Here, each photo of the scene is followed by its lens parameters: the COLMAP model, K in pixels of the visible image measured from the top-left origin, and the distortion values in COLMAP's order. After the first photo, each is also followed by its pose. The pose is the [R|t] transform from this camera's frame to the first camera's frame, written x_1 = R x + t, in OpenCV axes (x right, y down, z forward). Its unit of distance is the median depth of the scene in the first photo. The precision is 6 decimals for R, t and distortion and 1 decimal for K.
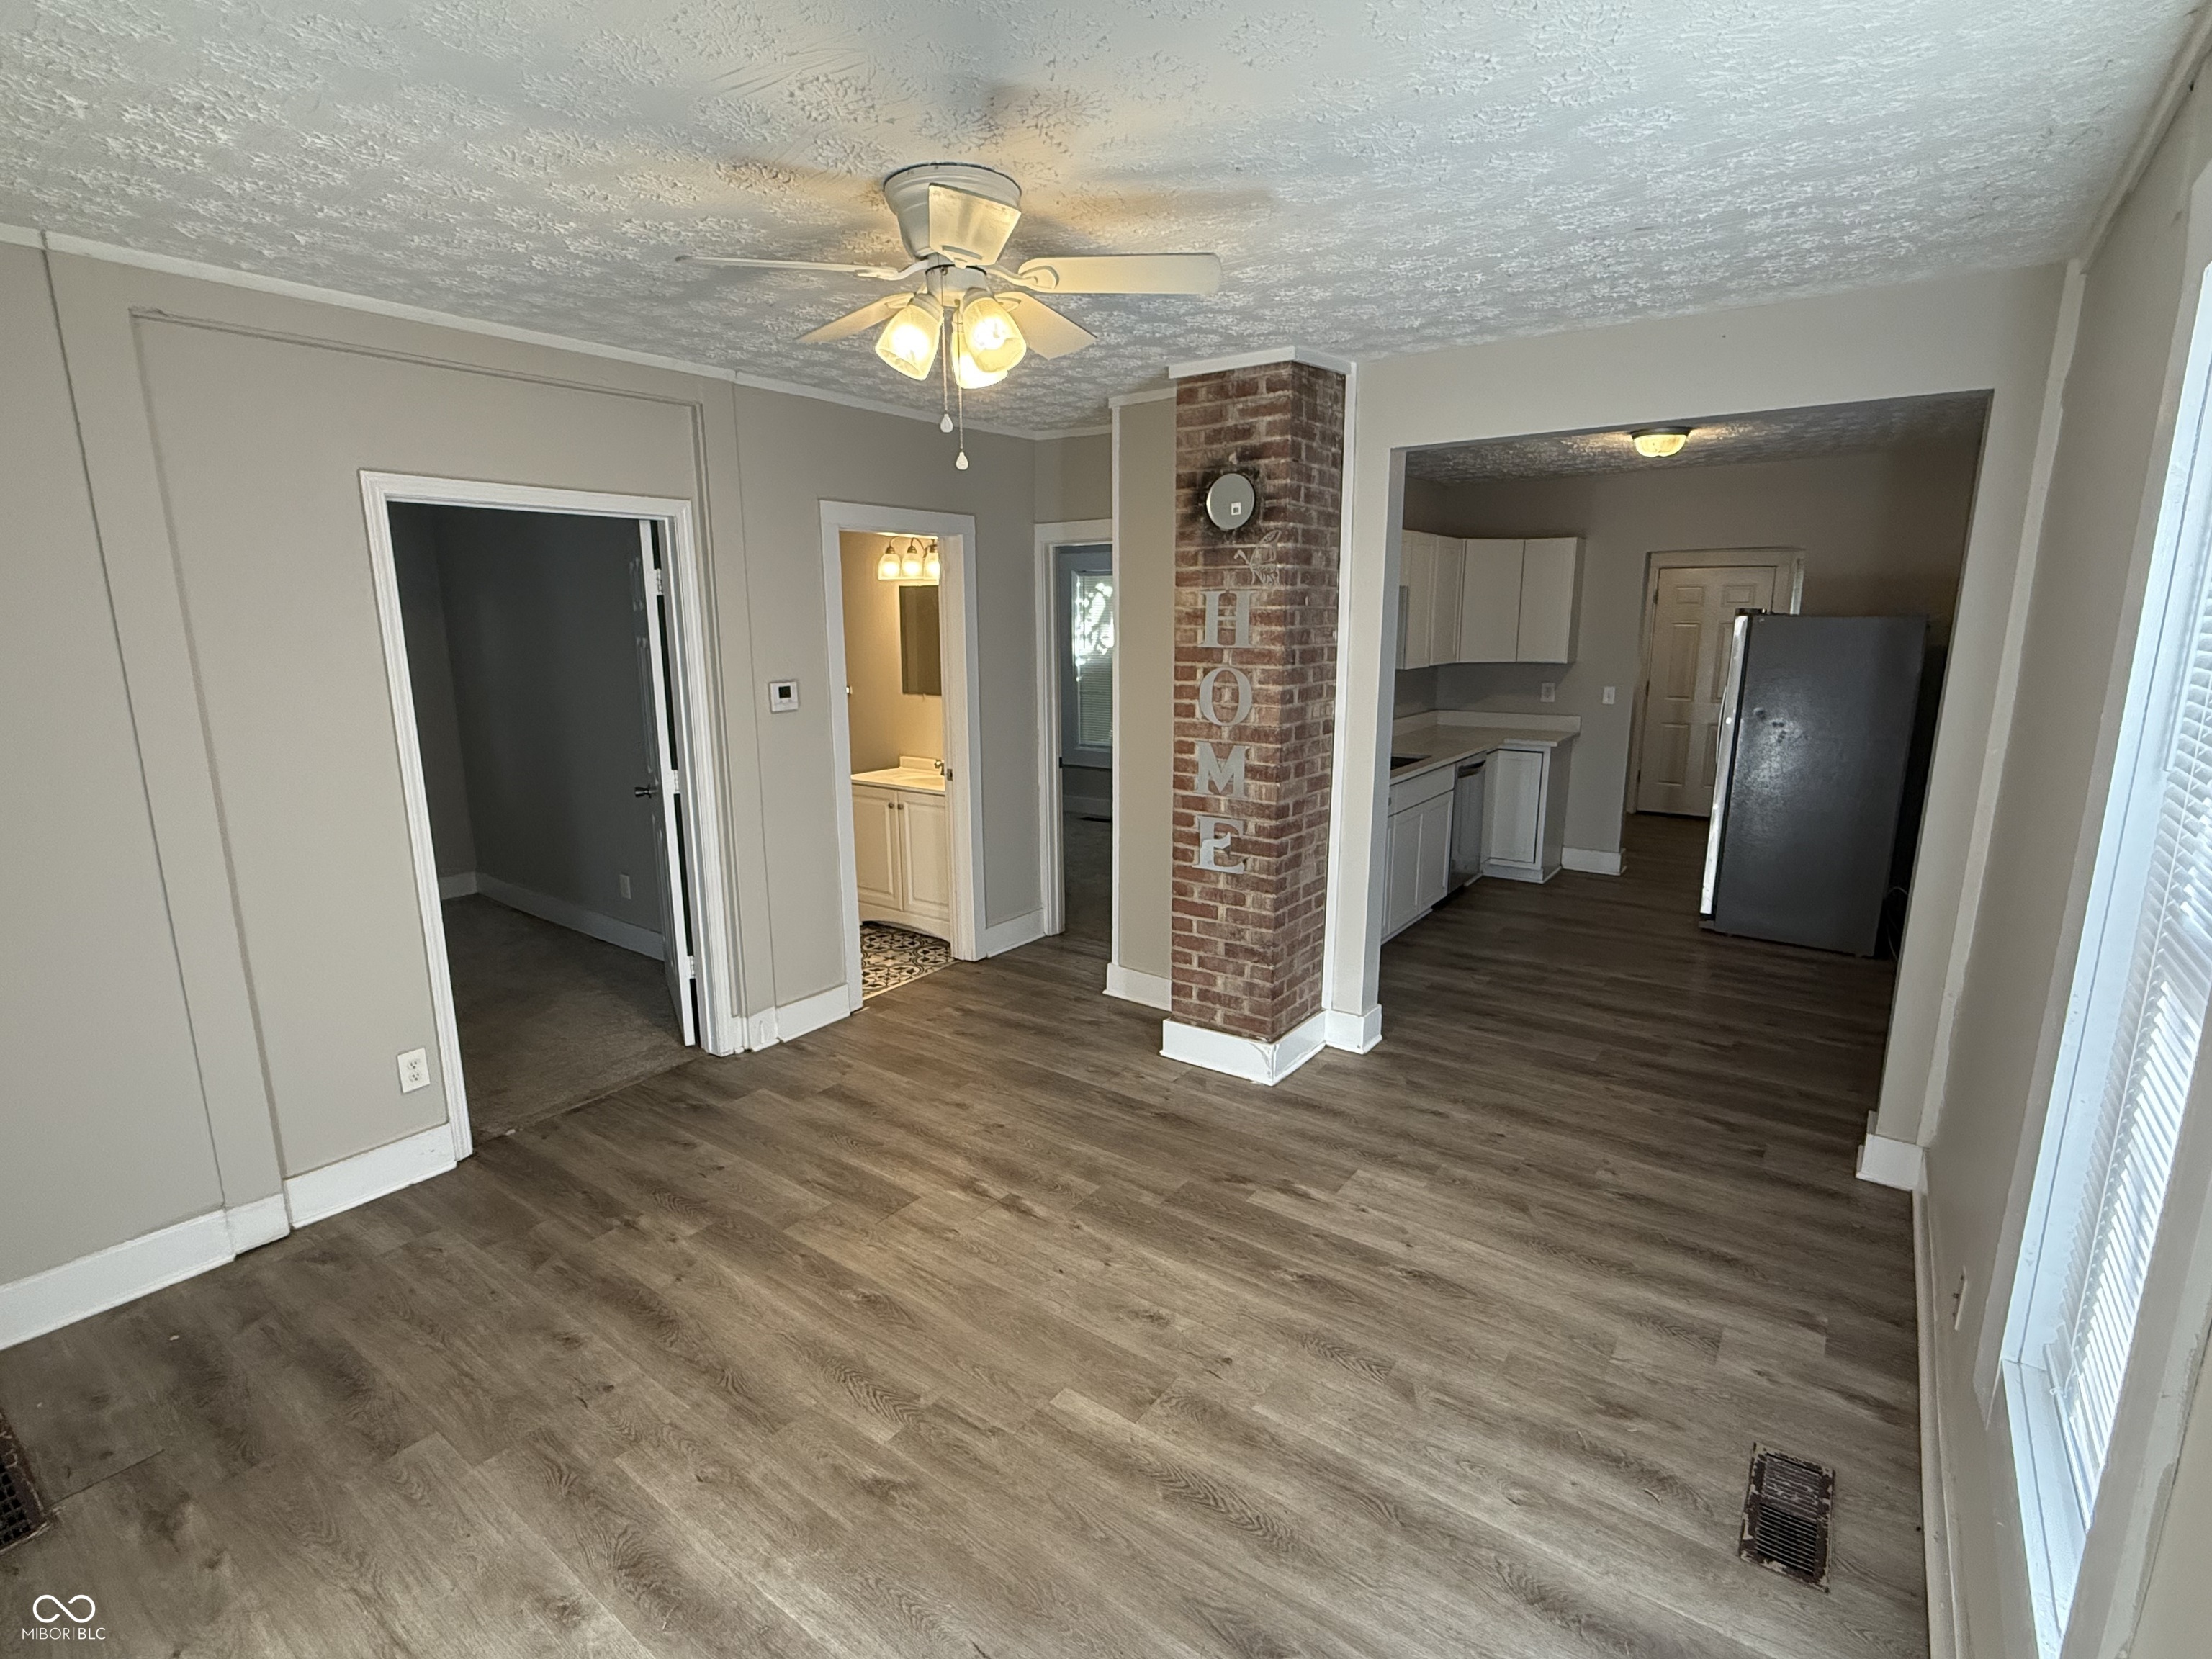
lens RADIAL K [[1048.5, 0, 1109.4], [0, 1048.5, 827.9], [0, 0, 1]] dist [-0.001172, 0.001106]
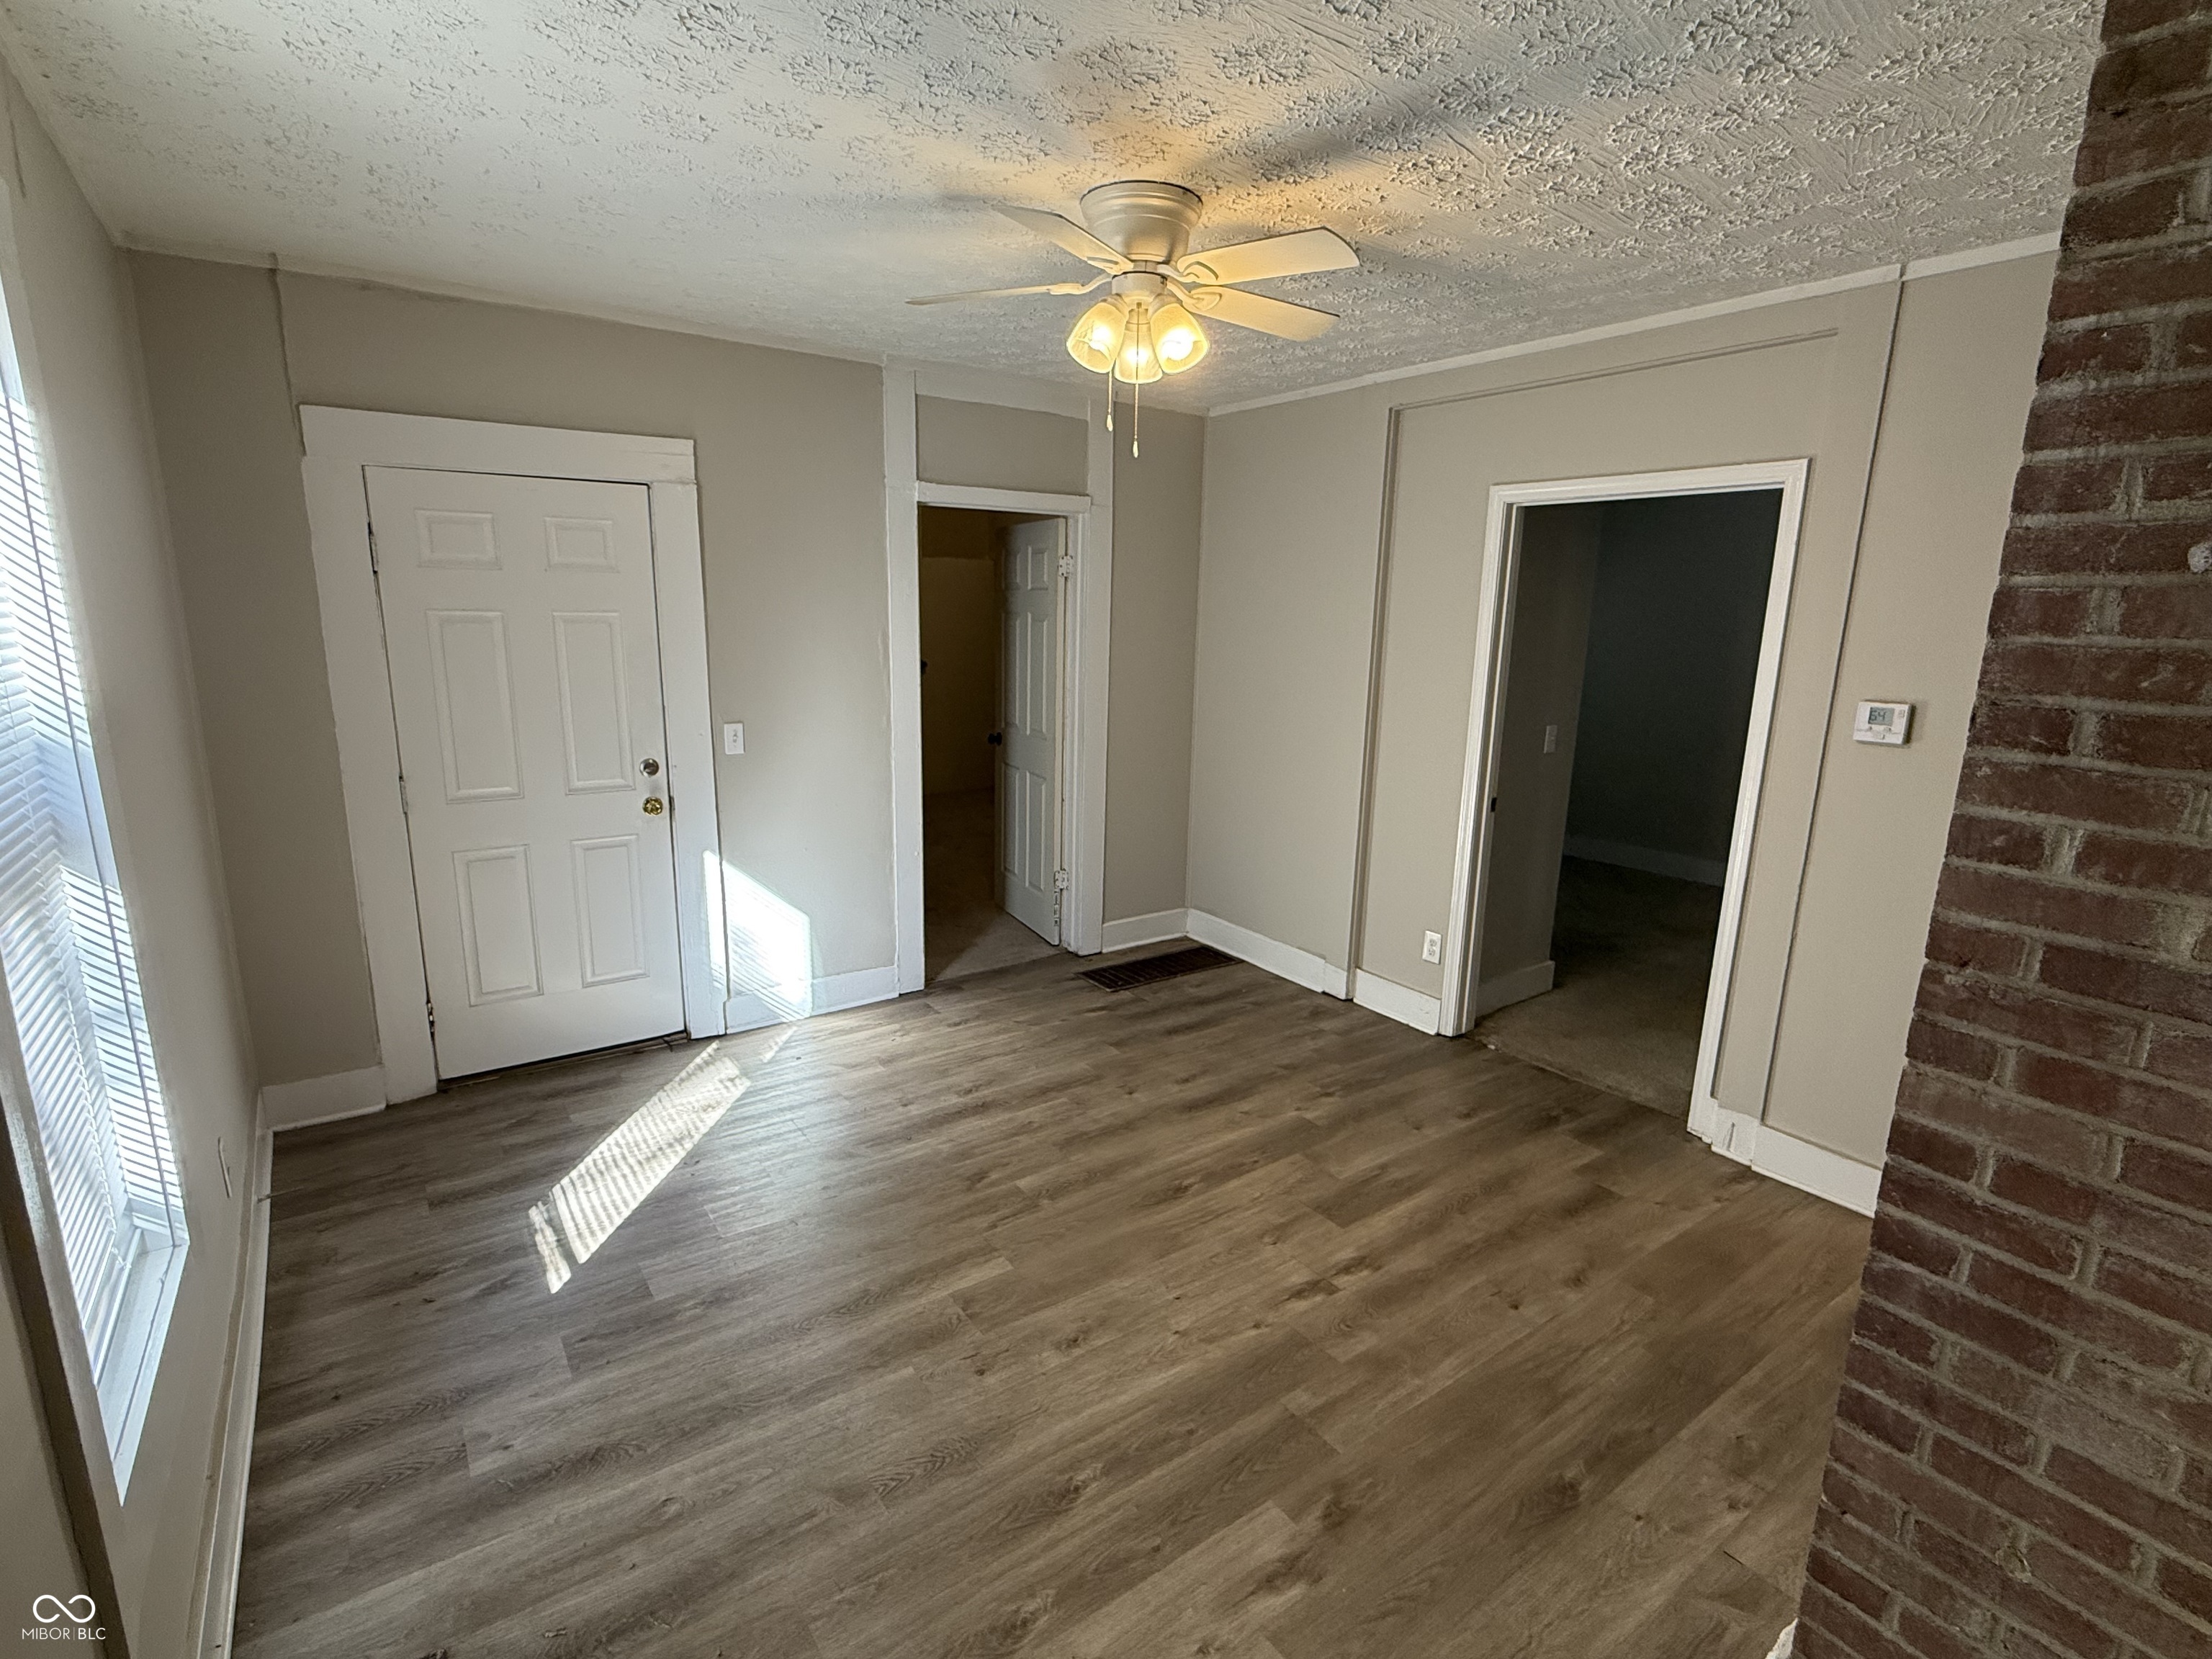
lens RADIAL K [[1048.5, 0, 1102.0], [0, 1048.5, 831.9], [0, 0, 1]] dist [-0.001172, 0.001106]
pose [[-0.317561, 0.204145, -0.926002, 0.640830], [-0.206904, 0.938102, 0.277768, -0.179244], [0.925389, 0.279802, -0.255666, 0.899337]]
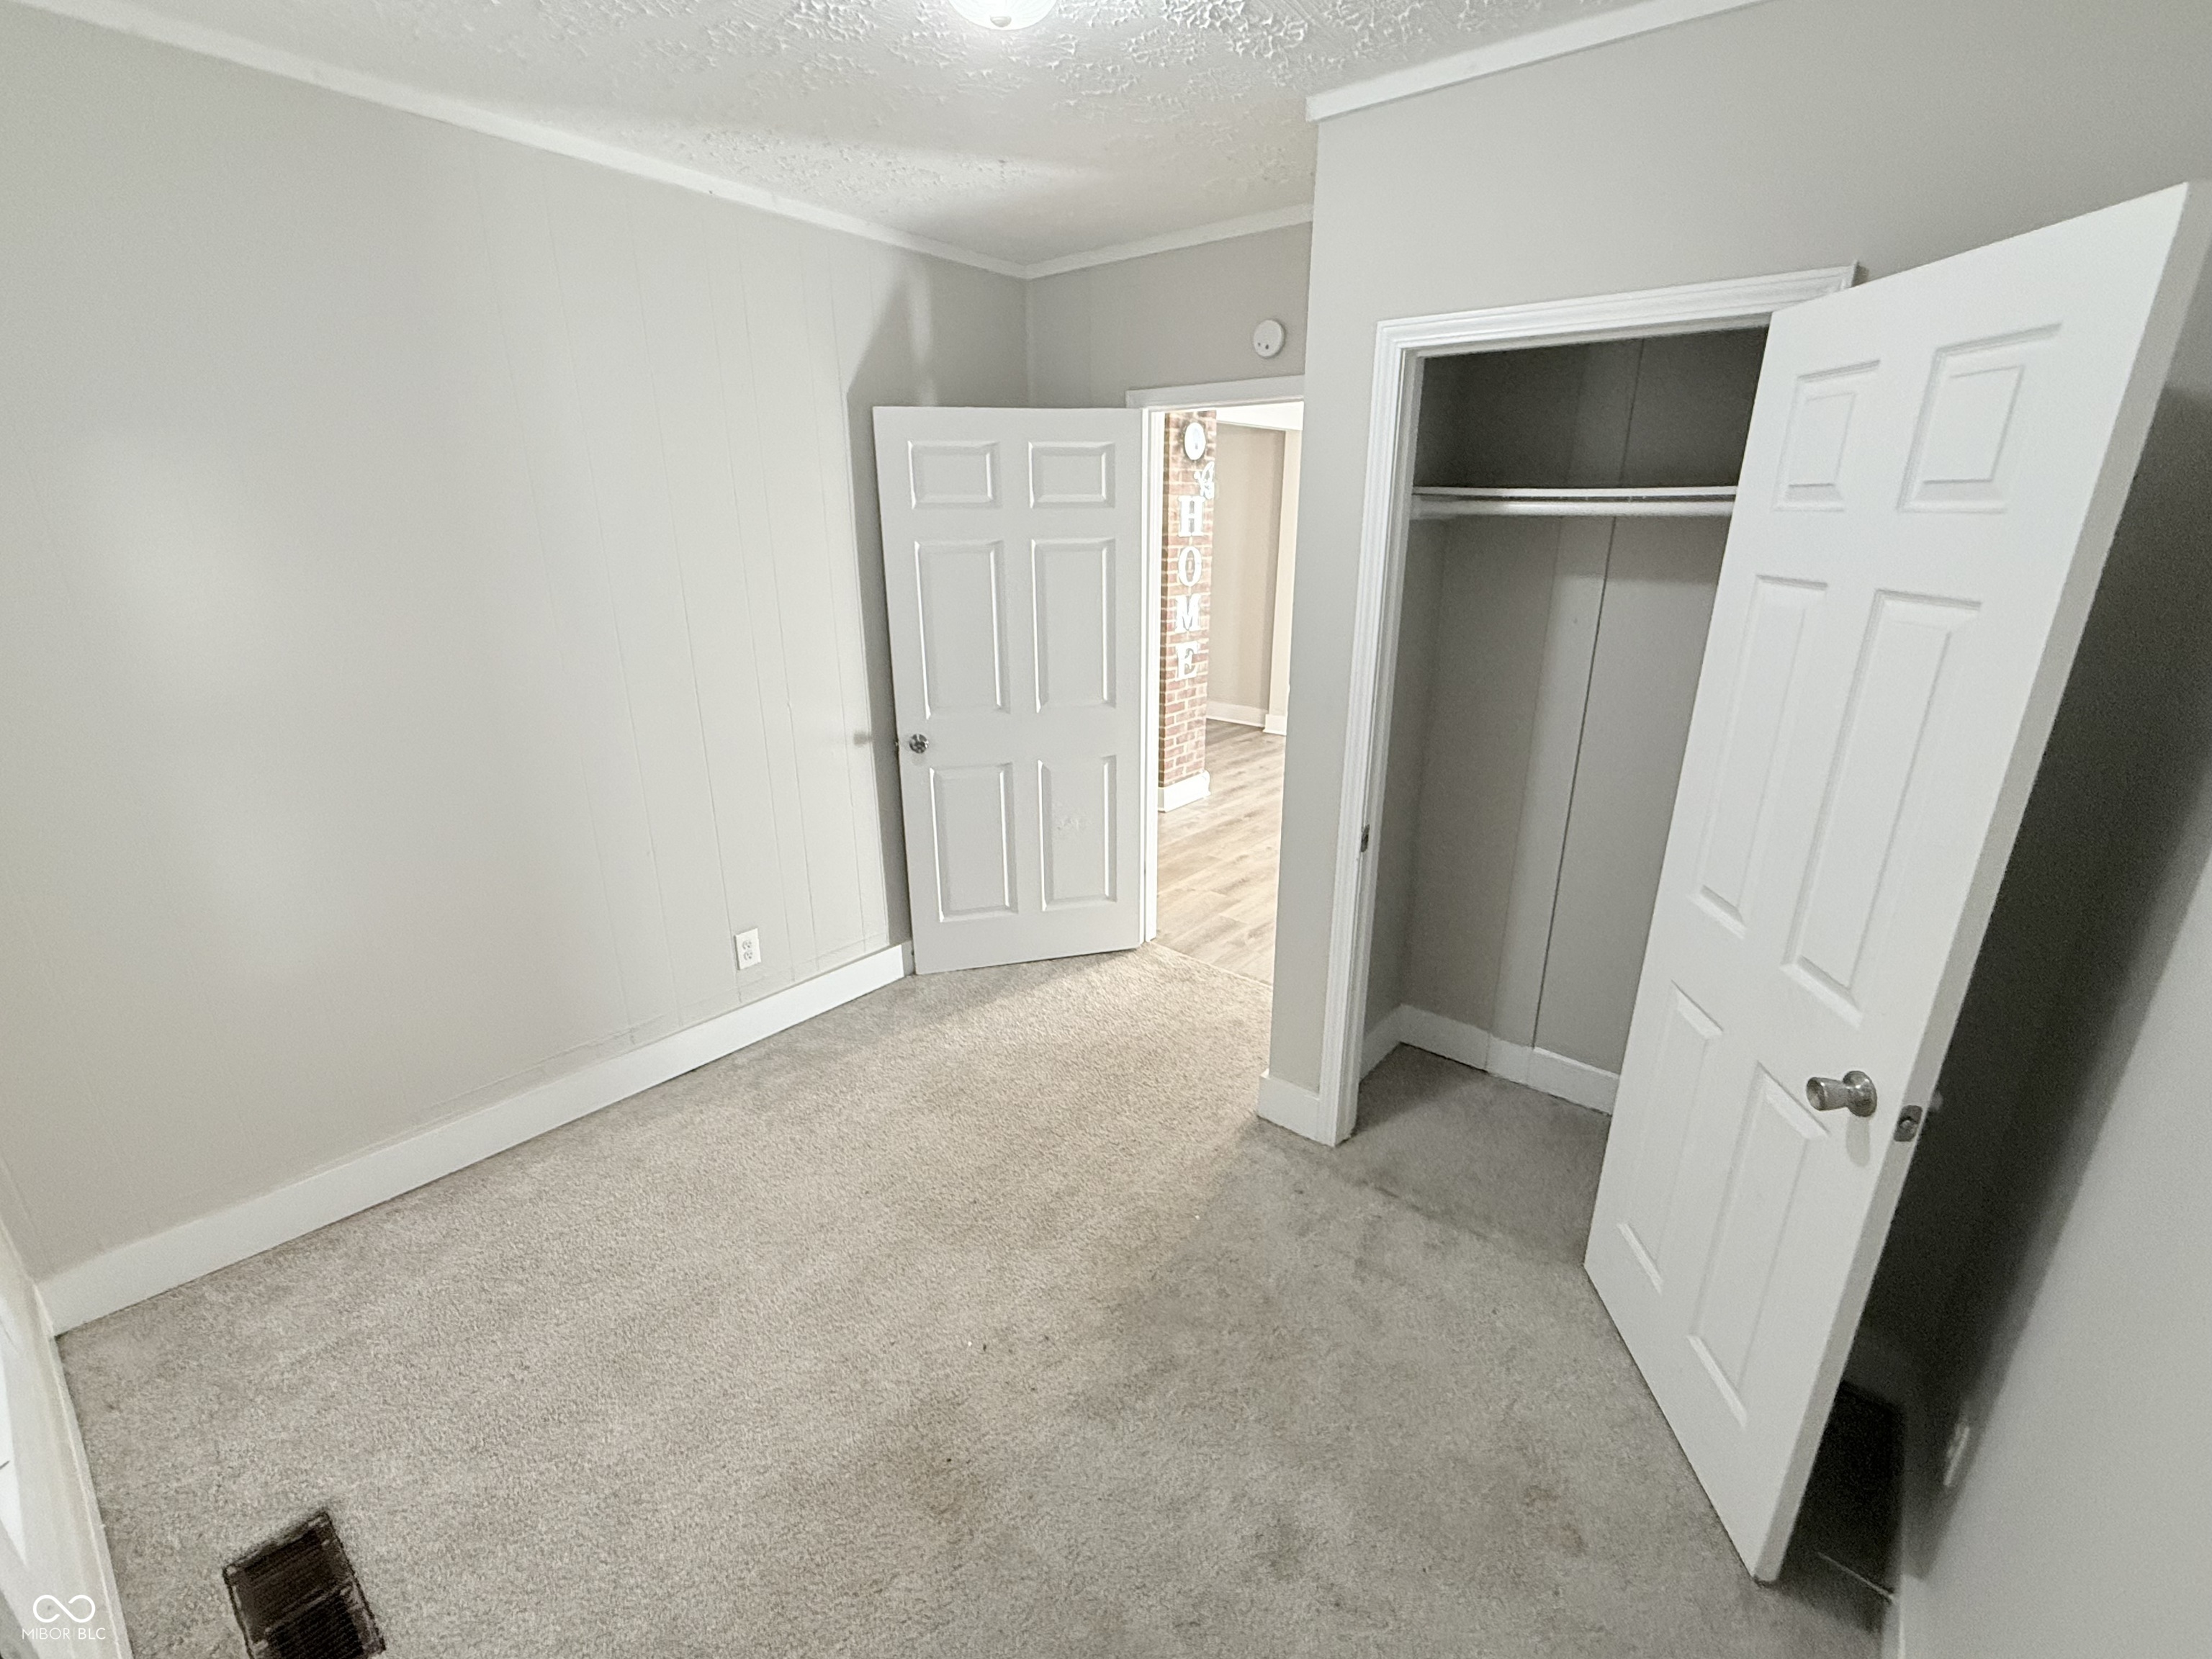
lens RADIAL K [[962.2, 0, 1110.4], [0, 962.2, 826.8], [0, 0, 1]] dist [-0.003549, -0.000077]
pose [[0.063503, -0.308745, 0.949023, -1.609386], [0.195983, 0.936283, 0.291487, -0.232390], [-0.978549, 0.167482, 0.119965, 1.145024]]
